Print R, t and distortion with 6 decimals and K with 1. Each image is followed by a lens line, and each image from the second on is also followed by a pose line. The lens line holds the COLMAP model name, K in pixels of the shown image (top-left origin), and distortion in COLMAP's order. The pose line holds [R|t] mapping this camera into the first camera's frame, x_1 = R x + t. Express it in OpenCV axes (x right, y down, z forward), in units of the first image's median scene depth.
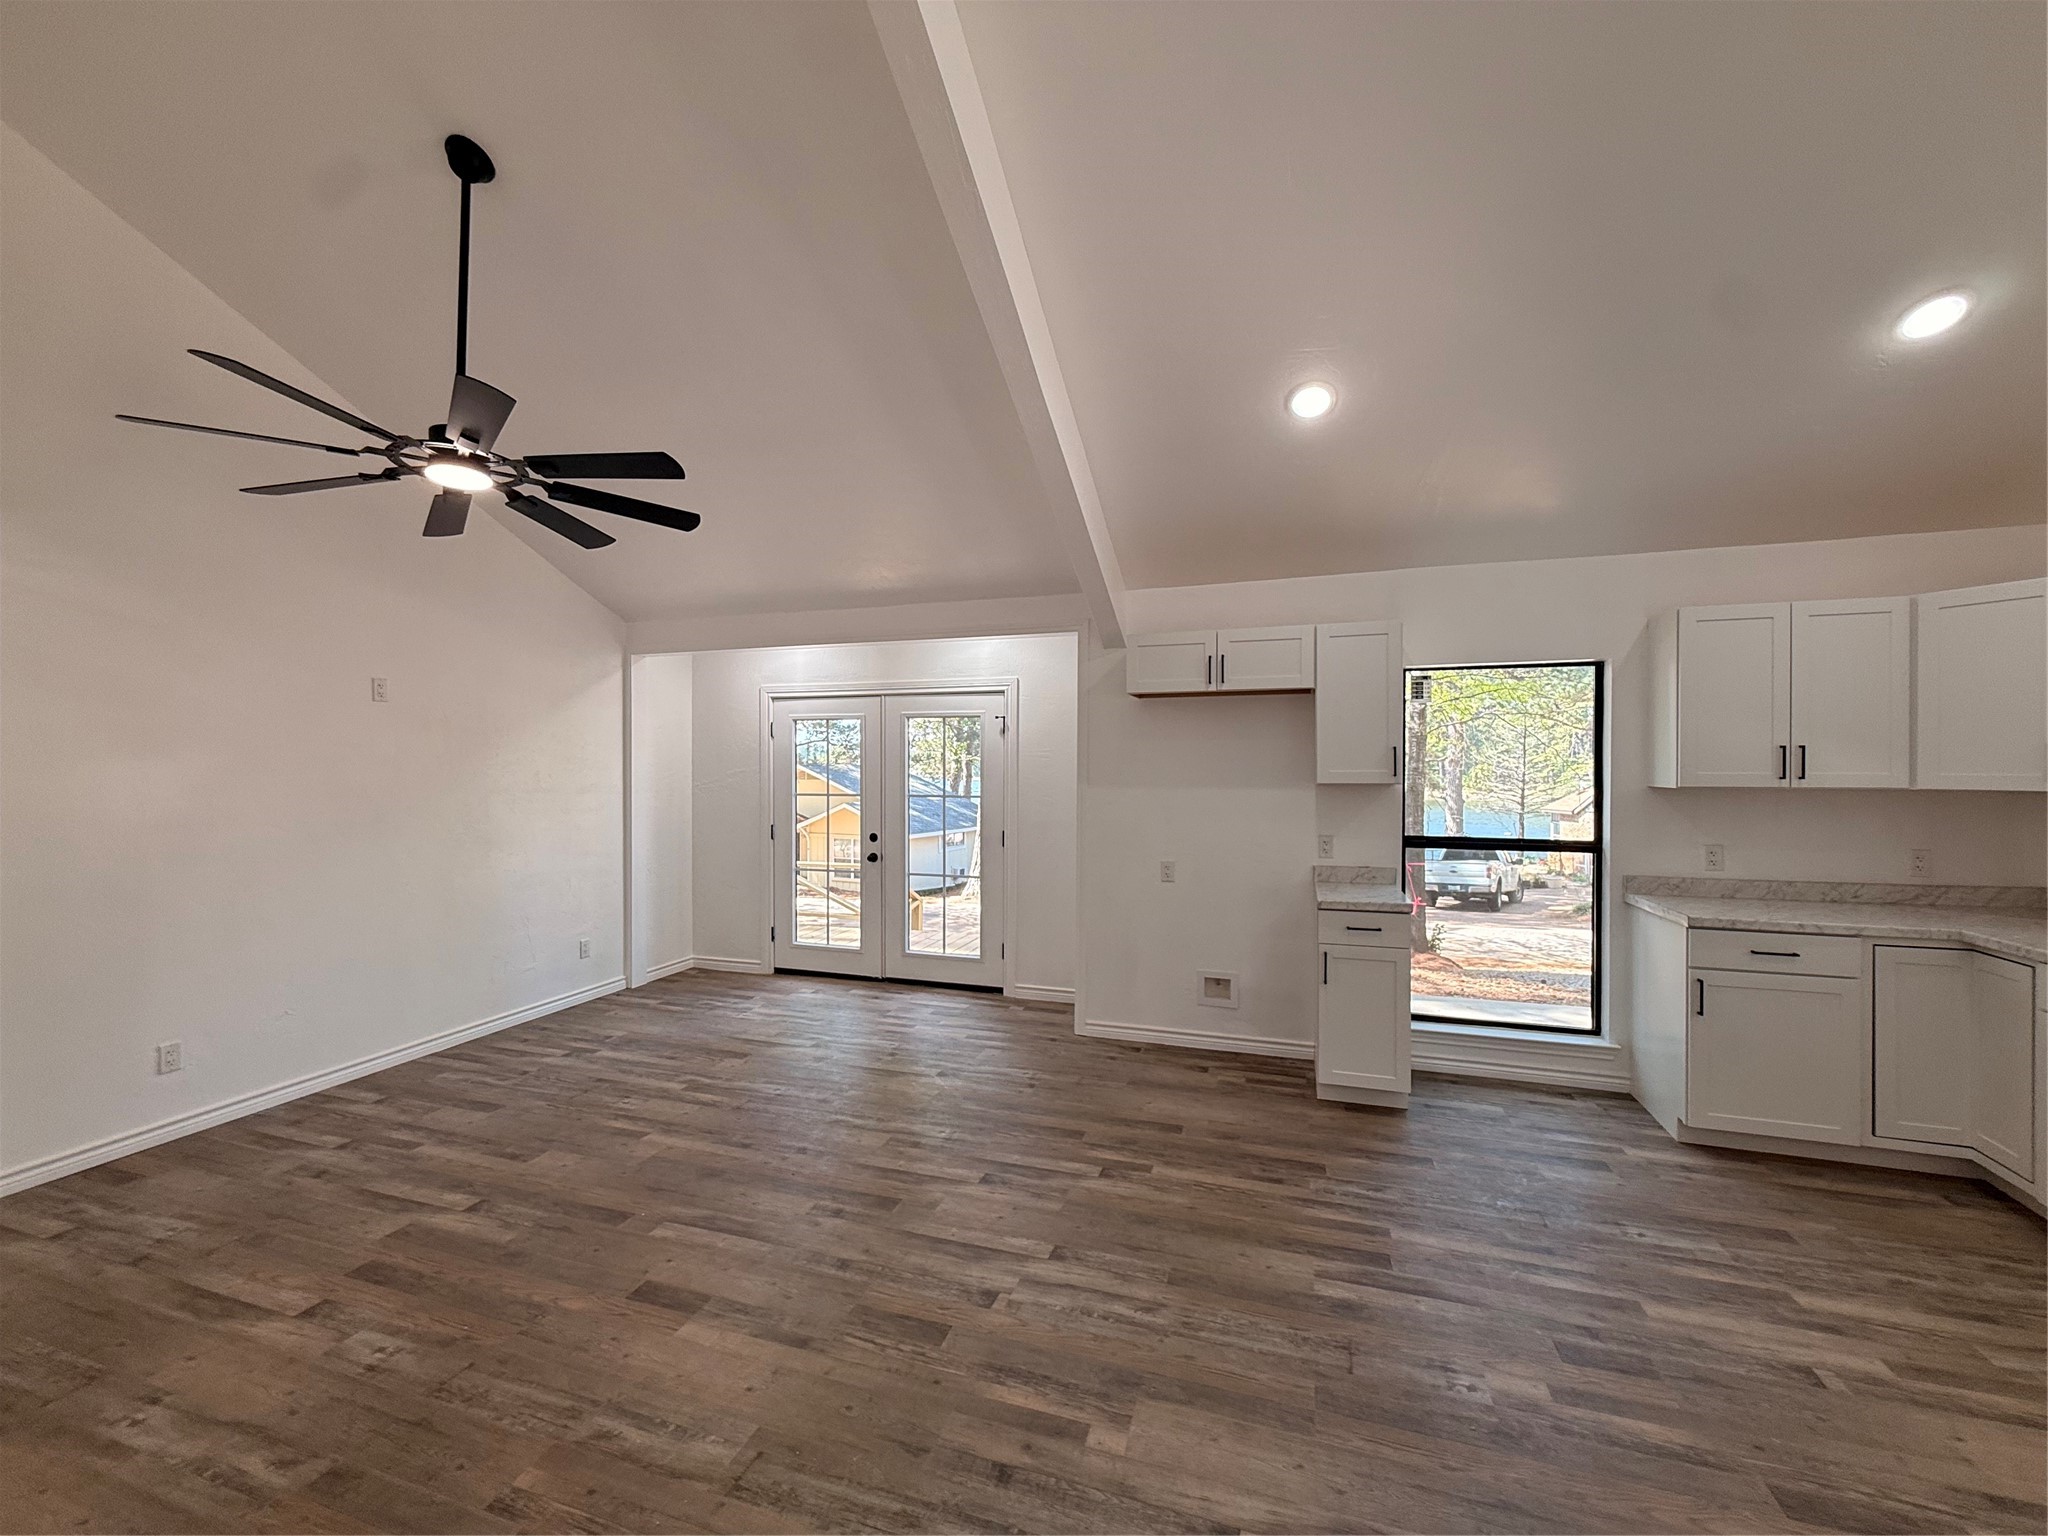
lens RADIAL K [[827.5, 0, 1031.0], [0, 827.5, 768.3], [0, 0, 1]] dist [0.001882, -0.000427]
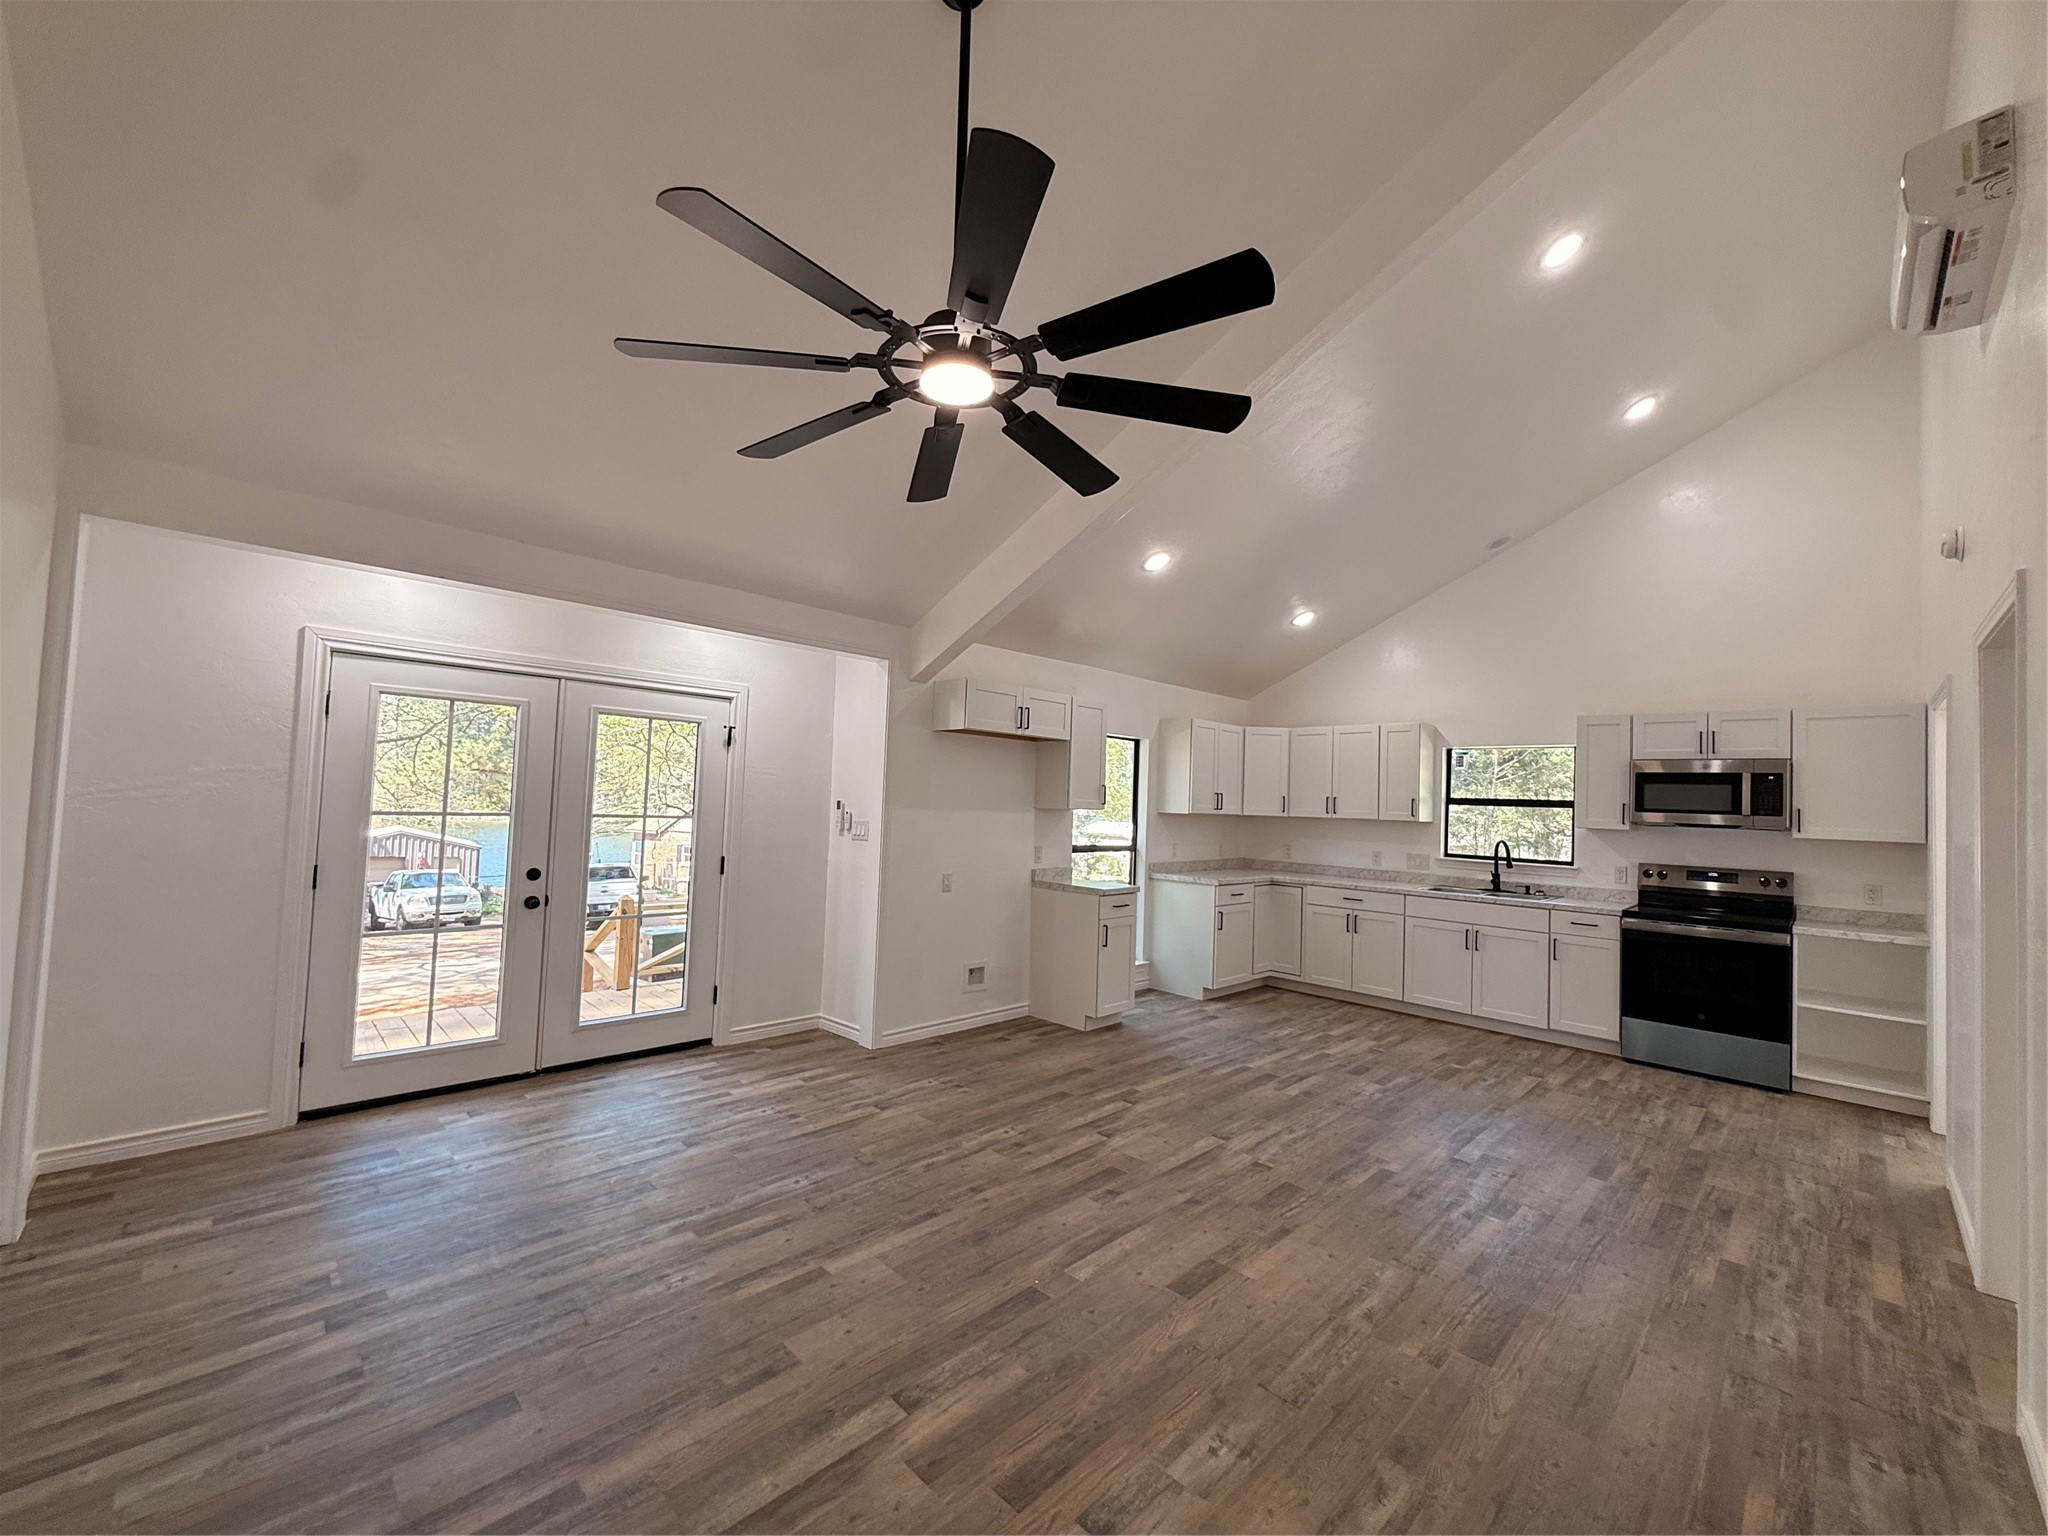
lens RADIAL K [[827.5, 0, 1030.2], [0, 827.5, 771.1], [0, 0, 1]] dist [0.001882, -0.000427]
pose [[0.438434, 0.052975, 0.897201, -0.937999], [-0.032189, 0.998547, -0.043229, 0.017491], [-0.898187, -0.009927, 0.439502, 0.442619]]
